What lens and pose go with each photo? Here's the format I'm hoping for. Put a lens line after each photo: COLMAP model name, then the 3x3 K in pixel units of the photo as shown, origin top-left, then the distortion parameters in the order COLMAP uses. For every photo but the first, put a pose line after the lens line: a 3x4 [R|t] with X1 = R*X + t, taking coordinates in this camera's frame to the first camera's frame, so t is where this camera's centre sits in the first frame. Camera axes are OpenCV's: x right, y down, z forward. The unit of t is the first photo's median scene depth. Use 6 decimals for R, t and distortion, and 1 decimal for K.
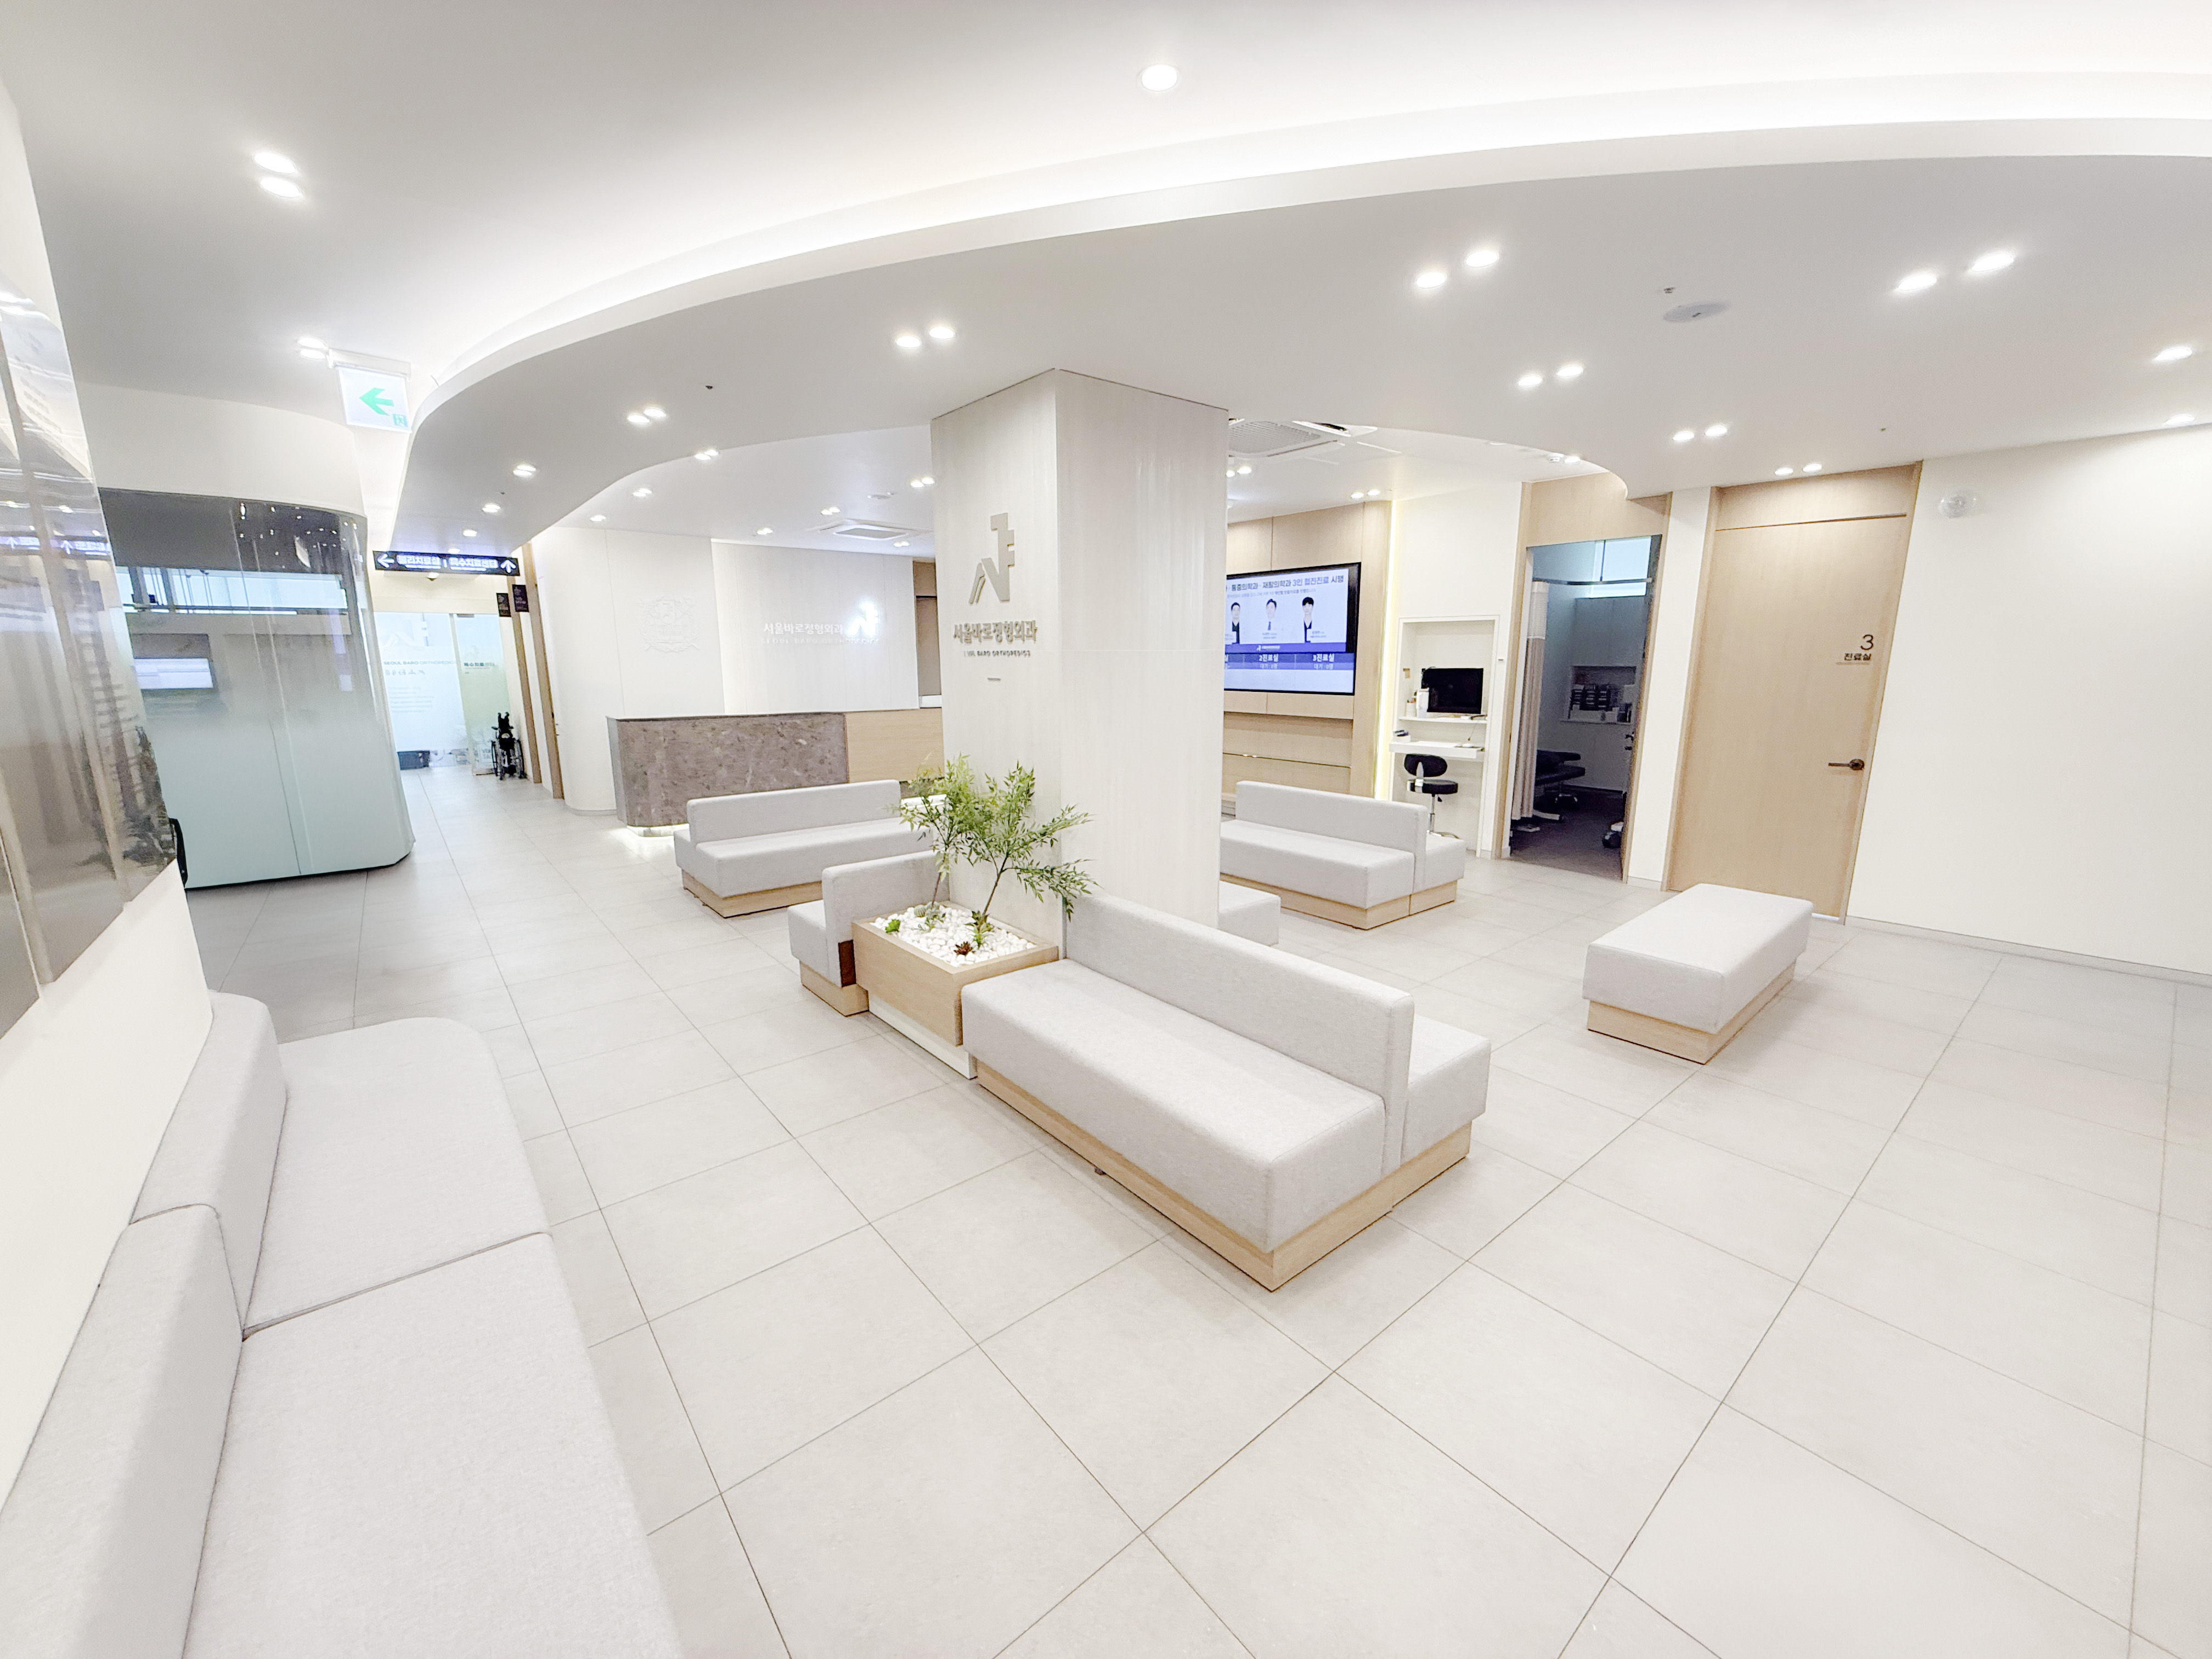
lens RADIAL K [[879.1, 0, 1096.3], [0, 879.1, 829.0], [0, 0, 1]] dist [-0.000799, -0.000157]
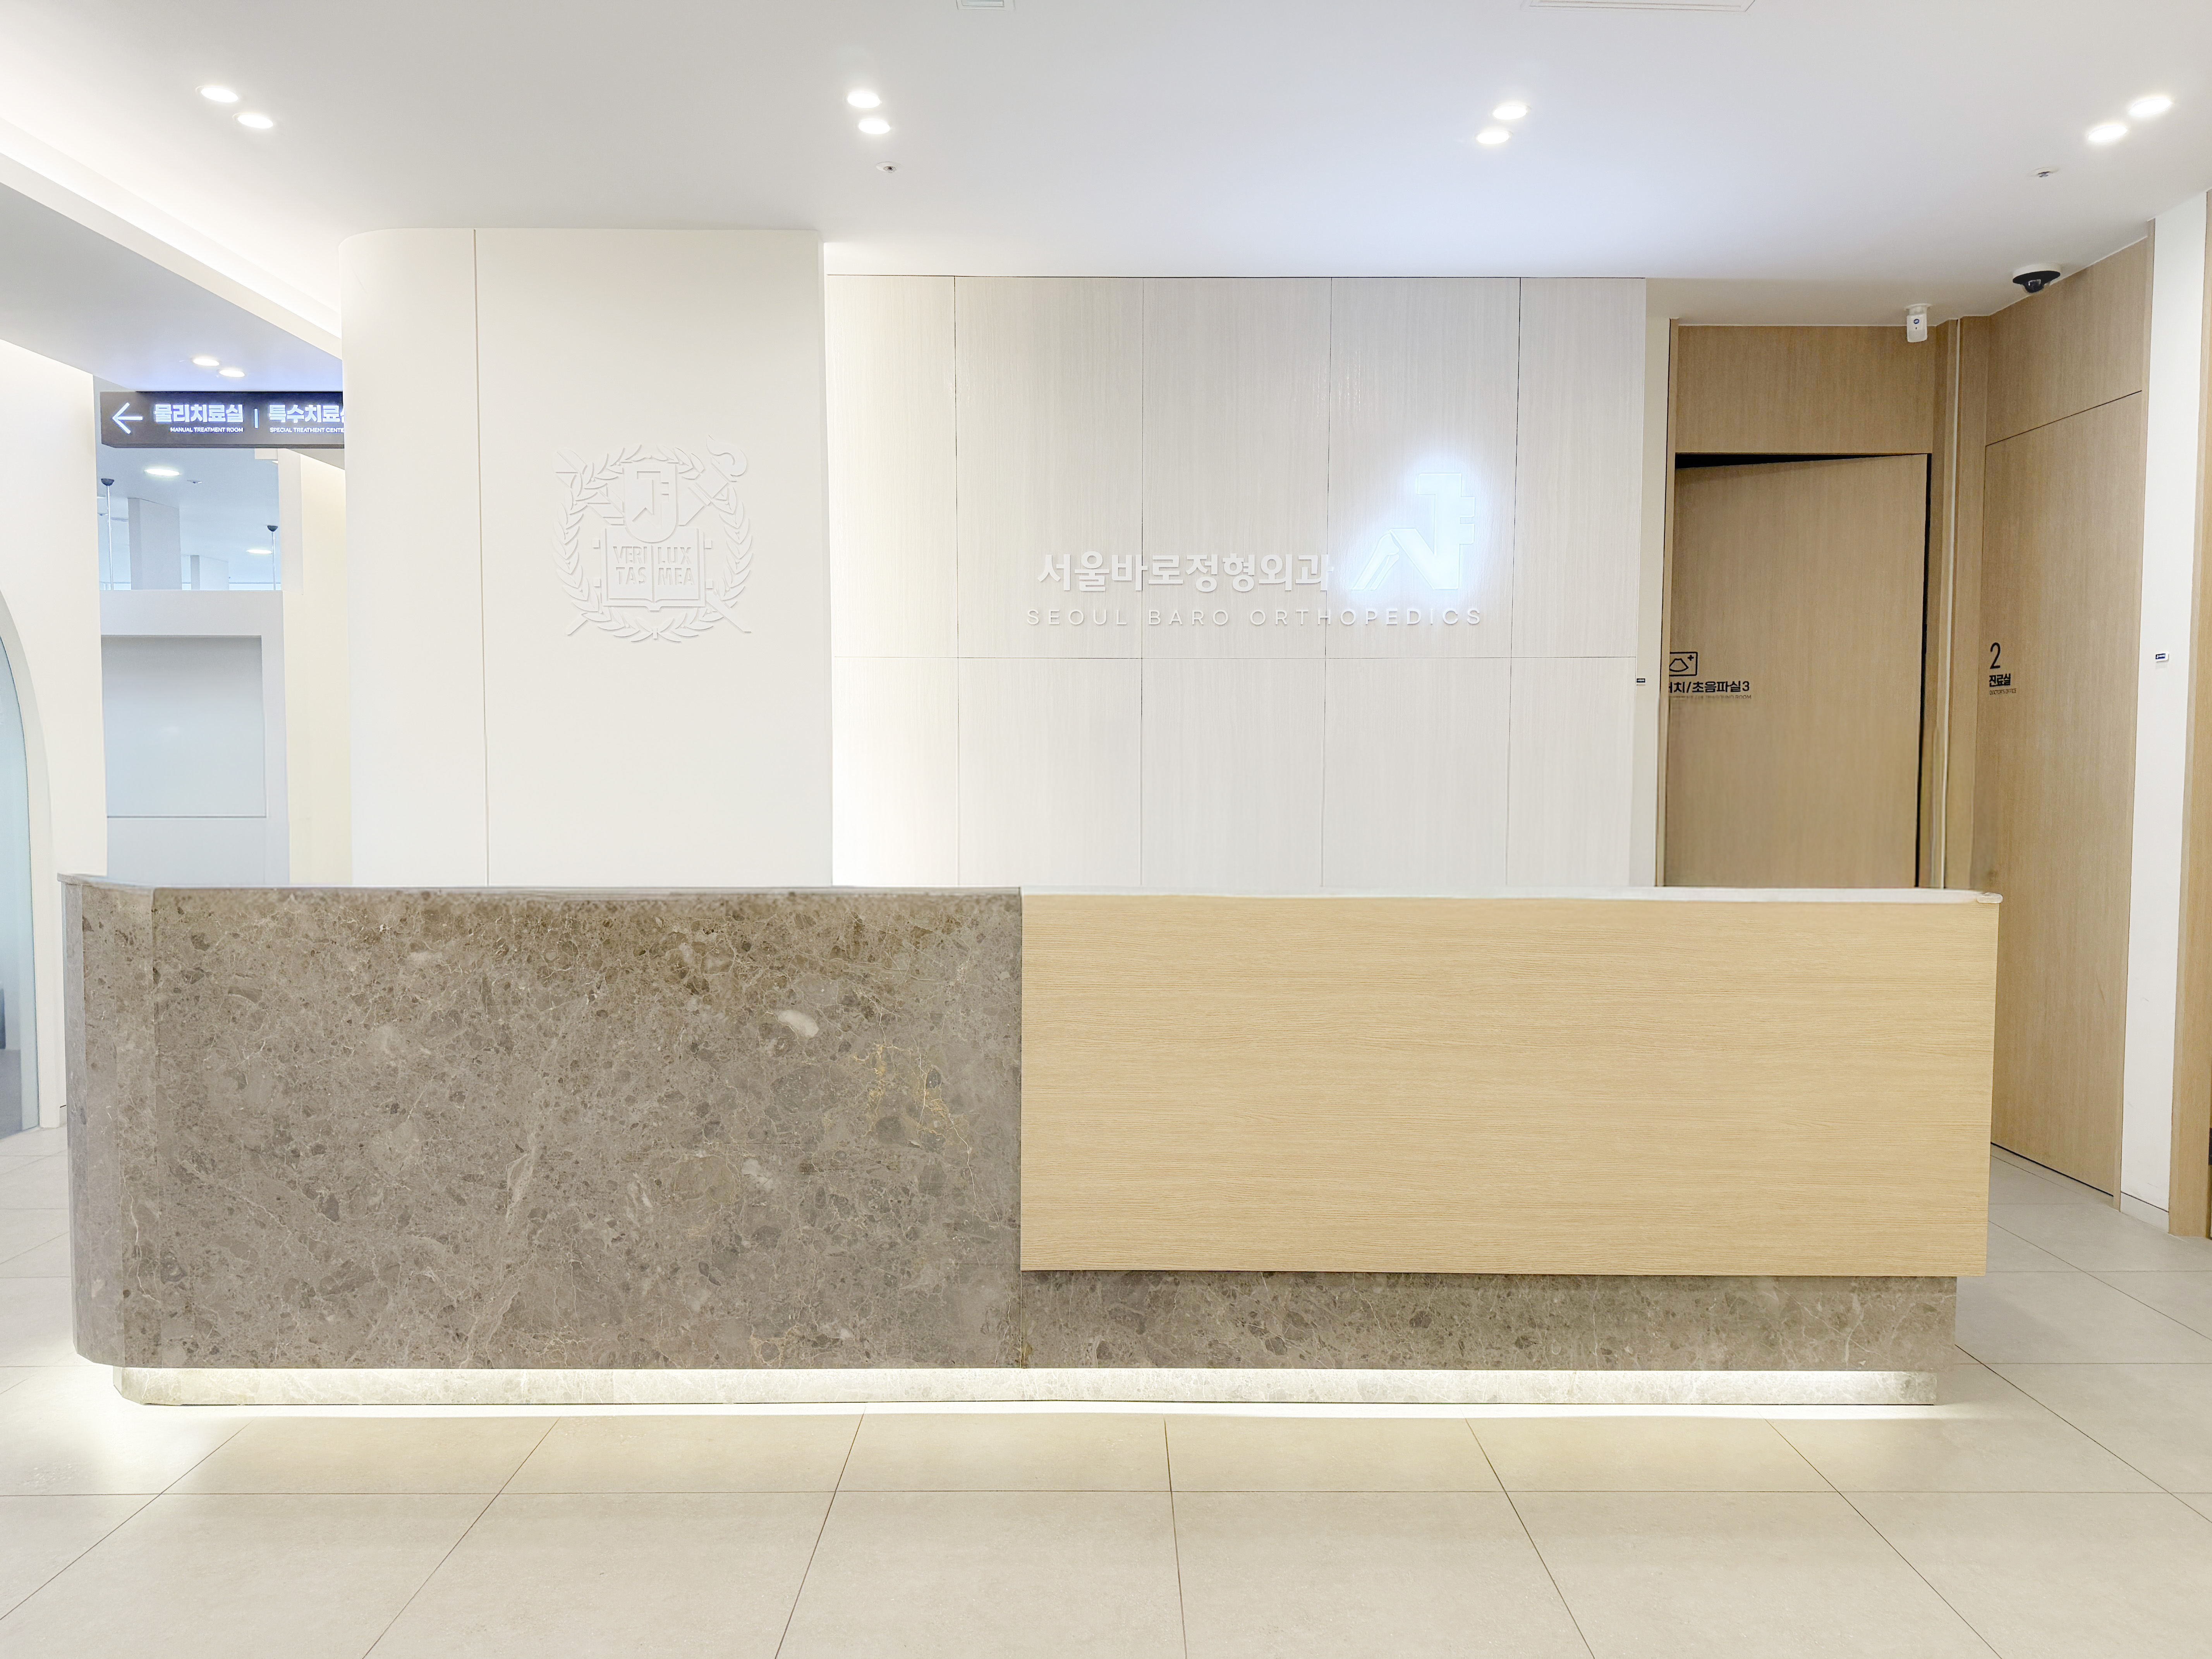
lens RADIAL K [[1561.1, 0, 1112.8], [0, 1561.1, 834.2], [0, 0, 1]] dist [0.102319, -0.111115]
pose [[0.780634, 0.034203, -0.624052, -0.120098], [-0.129115, 0.985787, -0.107483, -0.249033], [0.611506, 0.164479, 0.773956, 1.677580]]
